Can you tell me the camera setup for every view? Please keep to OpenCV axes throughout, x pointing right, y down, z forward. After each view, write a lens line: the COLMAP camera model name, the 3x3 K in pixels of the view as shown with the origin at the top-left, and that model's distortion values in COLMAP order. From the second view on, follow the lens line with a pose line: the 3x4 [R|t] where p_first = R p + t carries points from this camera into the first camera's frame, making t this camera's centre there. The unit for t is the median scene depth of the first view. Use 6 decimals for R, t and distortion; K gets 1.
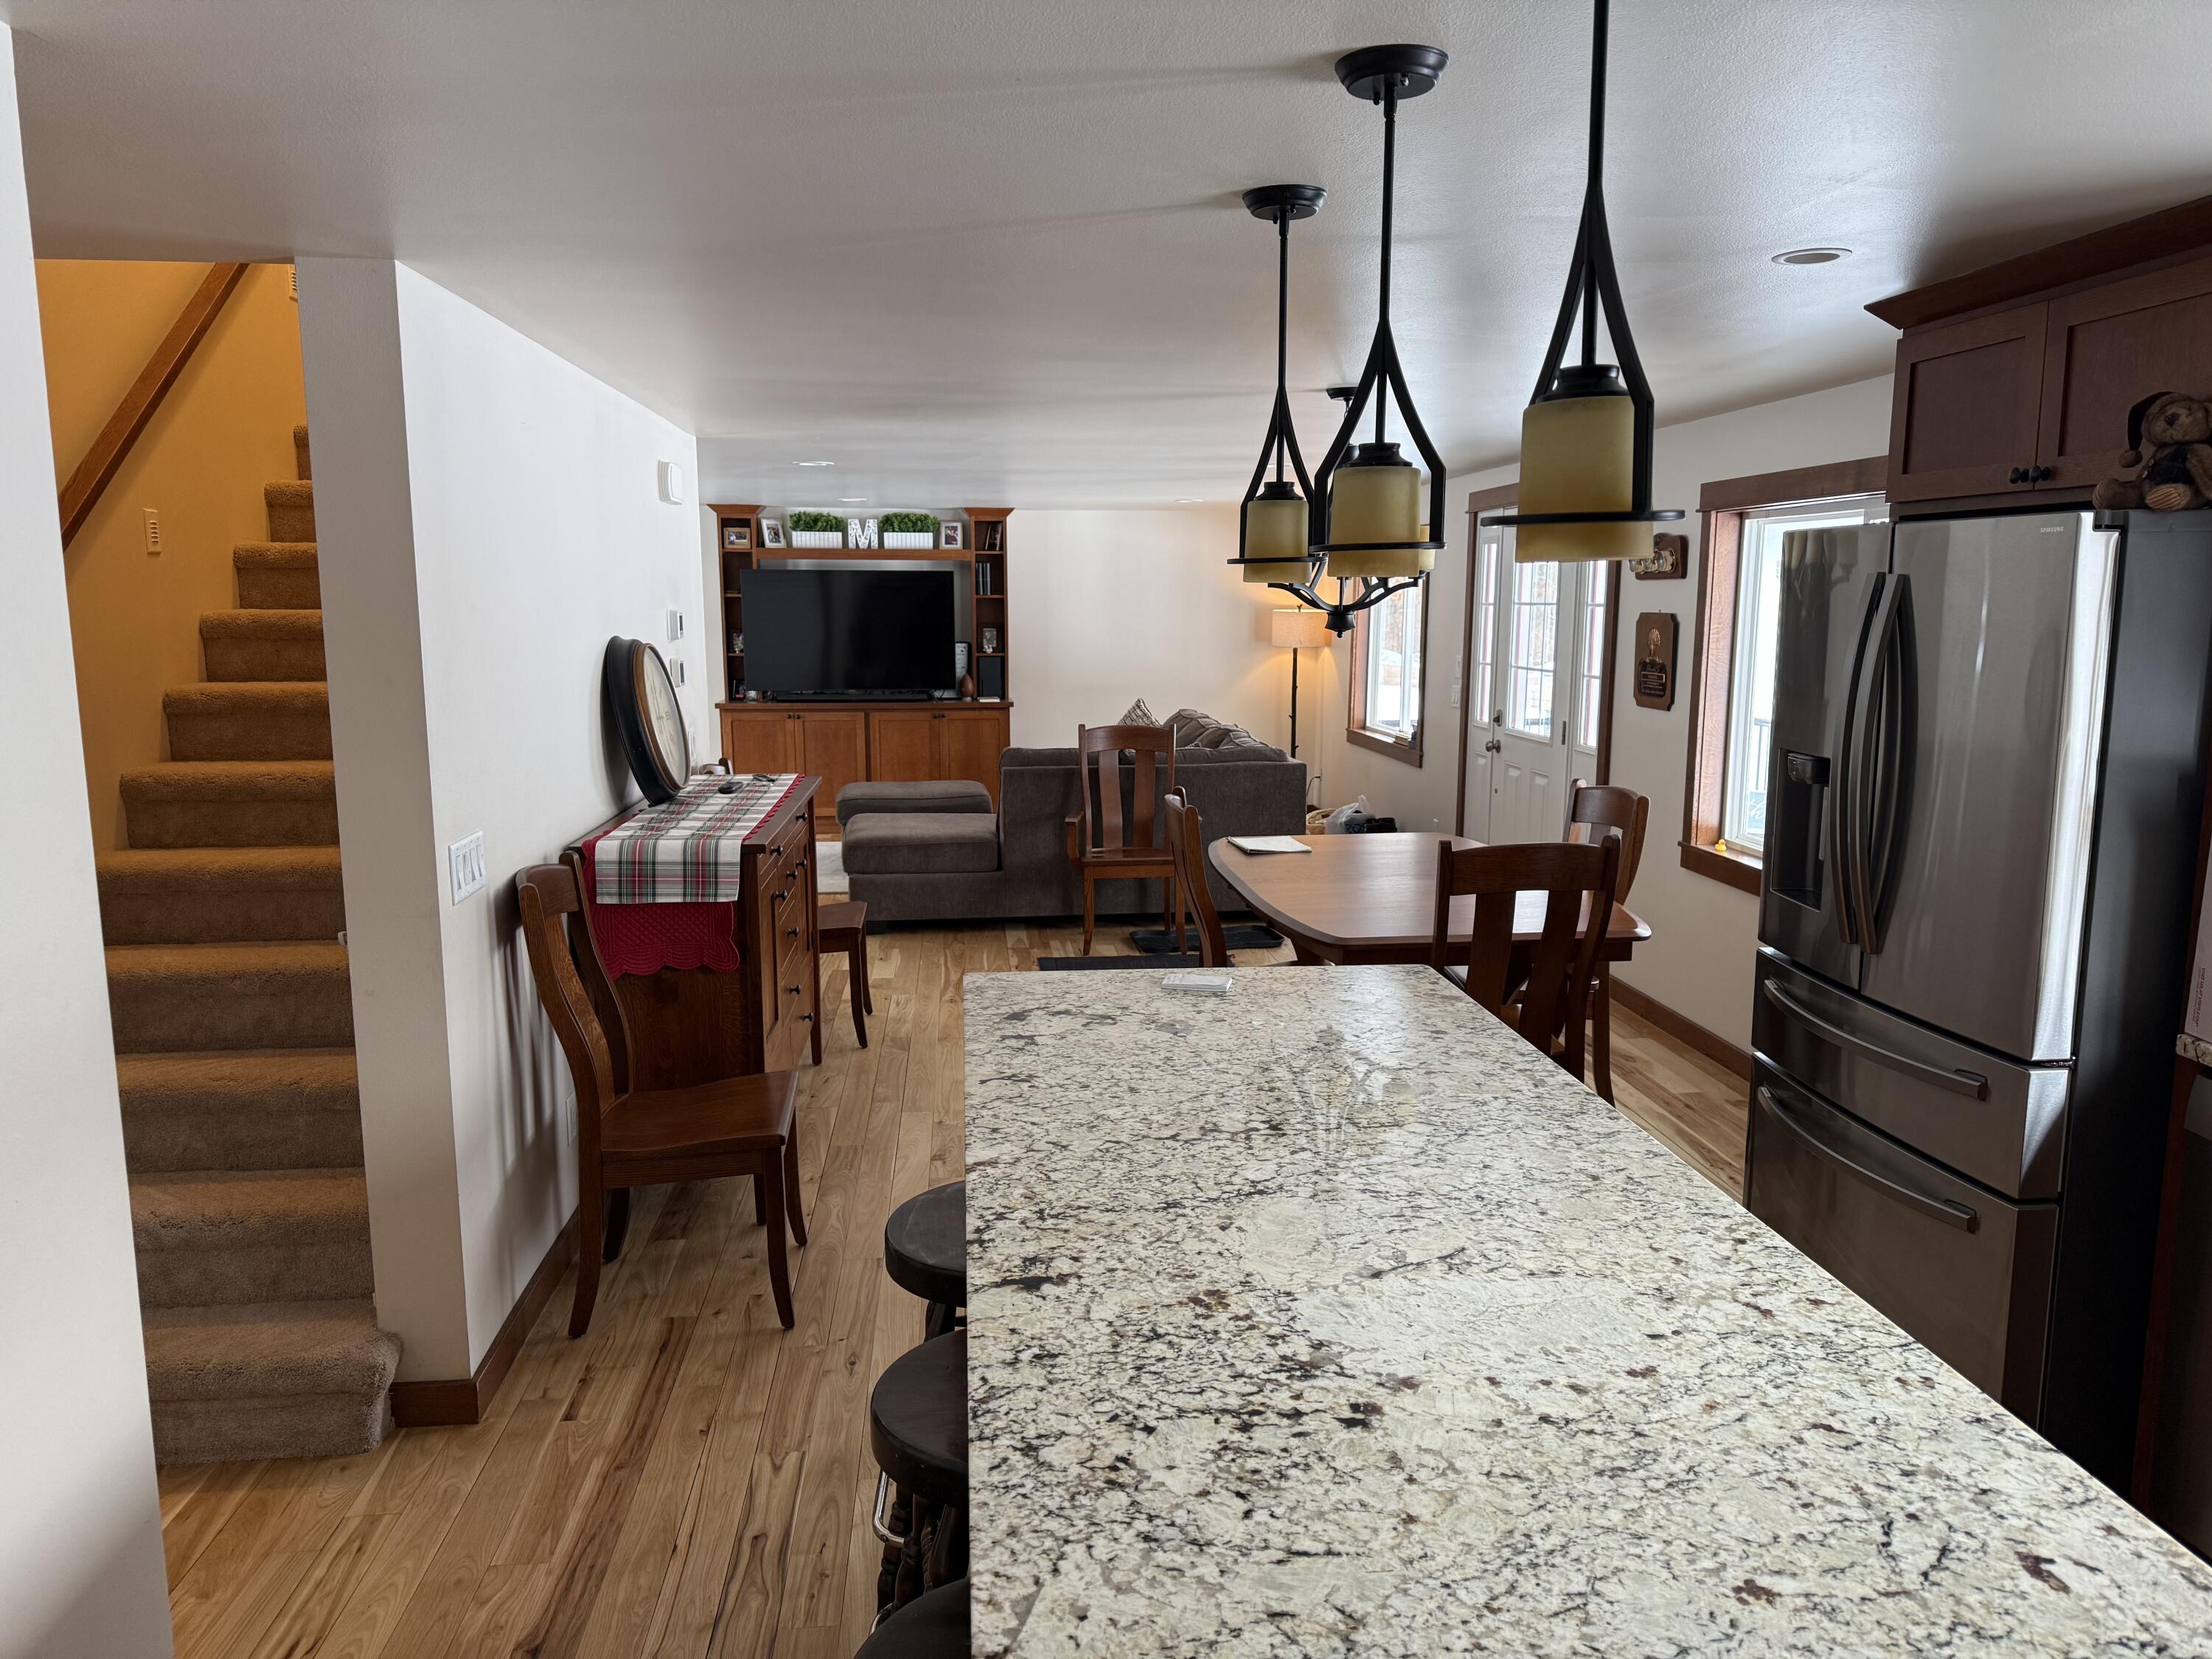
lens RADIAL K [[1549.9, 0, 1107.8], [0, 1549.9, 832.5], [0, 0, 1]] dist [0.005604, -0.003183]
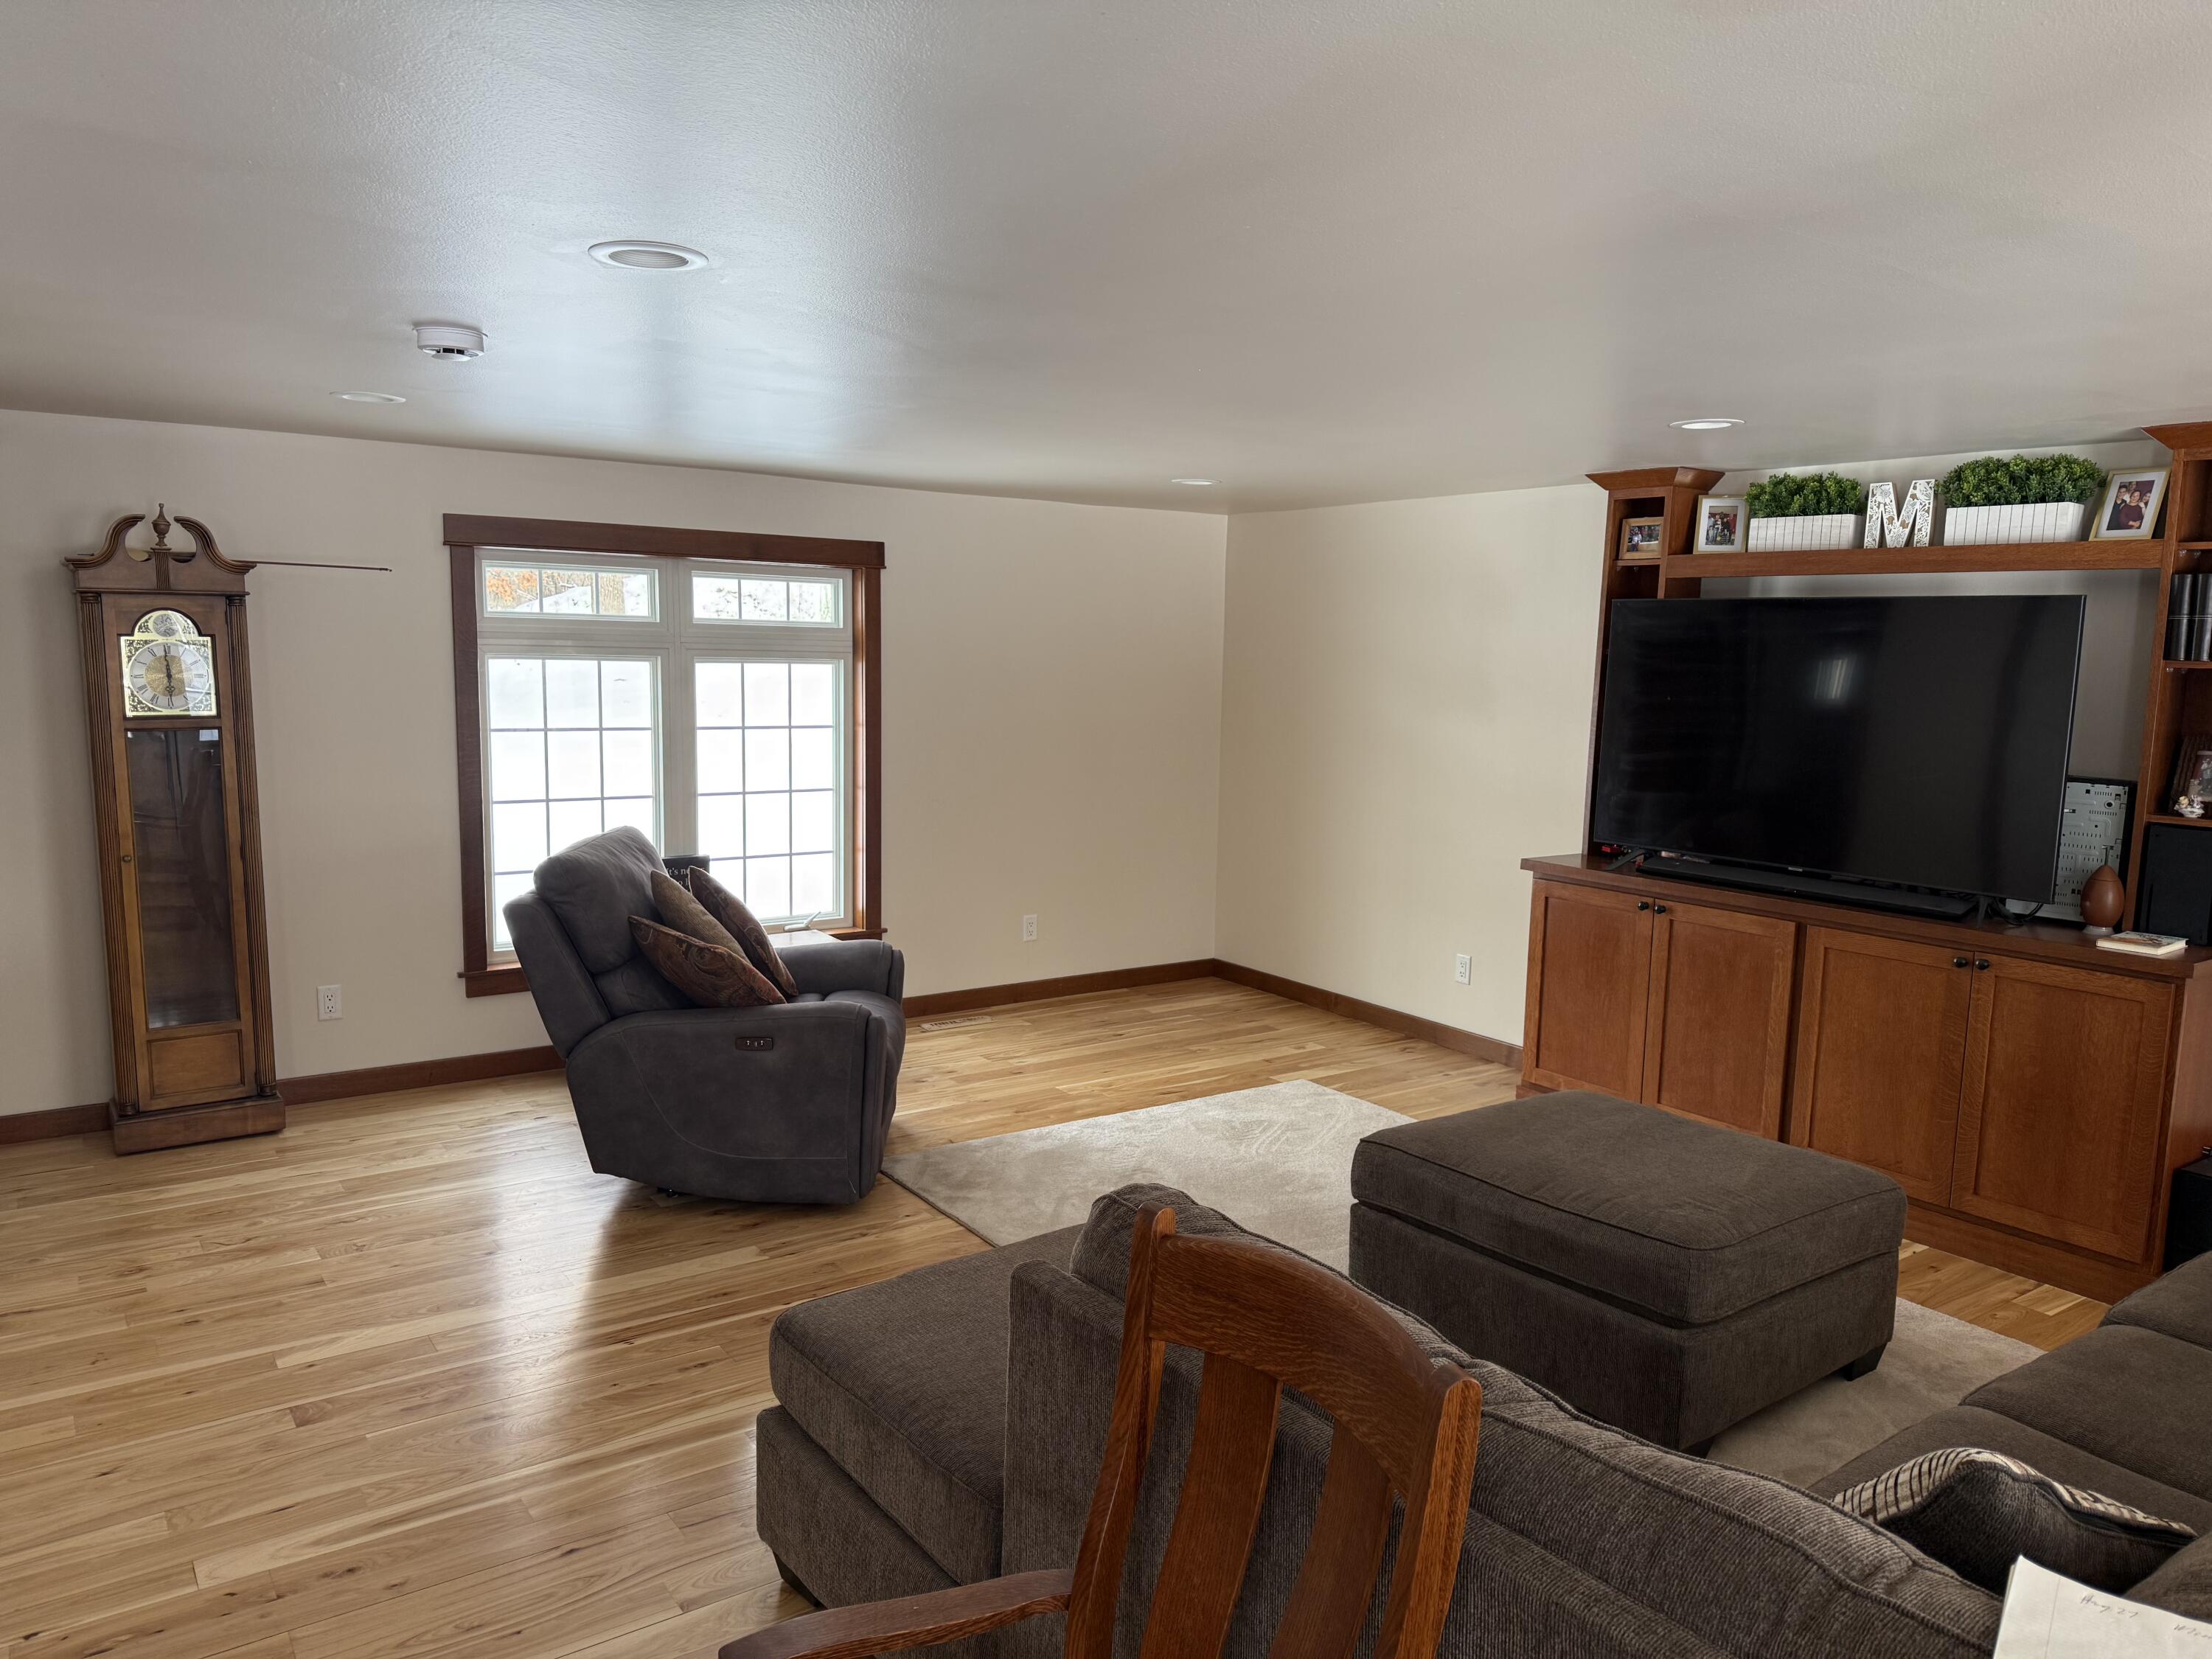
lens RADIAL K [[1549.9, 0, 1099.8], [0, 1549.9, 830.2], [0, 0, 1]] dist [0.005604, -0.003183]
pose [[0.497601, 0.114833, -0.859771, 0.115100], [-0.142048, 0.988605, 0.049828, -0.095501], [0.855696, 0.097334, 0.508243, 0.598373]]
